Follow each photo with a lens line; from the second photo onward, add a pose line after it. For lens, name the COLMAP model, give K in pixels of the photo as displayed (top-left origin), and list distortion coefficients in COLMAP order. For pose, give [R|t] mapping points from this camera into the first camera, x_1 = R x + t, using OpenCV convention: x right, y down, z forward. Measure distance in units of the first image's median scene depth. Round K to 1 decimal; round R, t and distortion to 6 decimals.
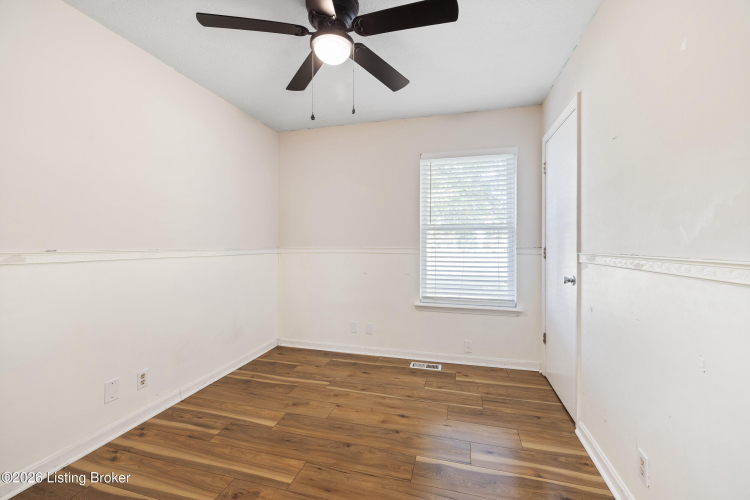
lens RADIAL K [[316.9, 0, 374.4], [0, 316.9, 244.8], [0, 0, 1]] dist [0.000484, 0.000427]
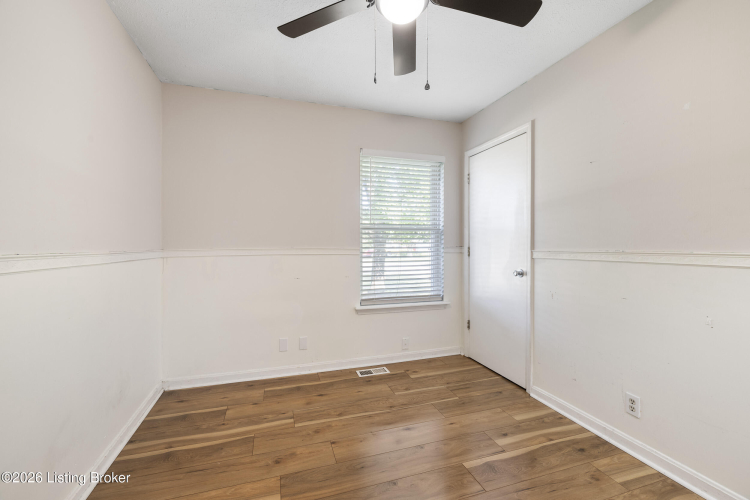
lens RADIAL K [[316.9, 0, 374.4], [0, 316.9, 244.8], [0, 0, 1]] dist [0.000484, 0.000427]
pose [[0.834288, -0.002661, 0.551323, -0.395904], [0.004321, 0.999989, -0.001713, 0.002701], [-0.551313, 0.003811, 0.834290, 0.220726]]
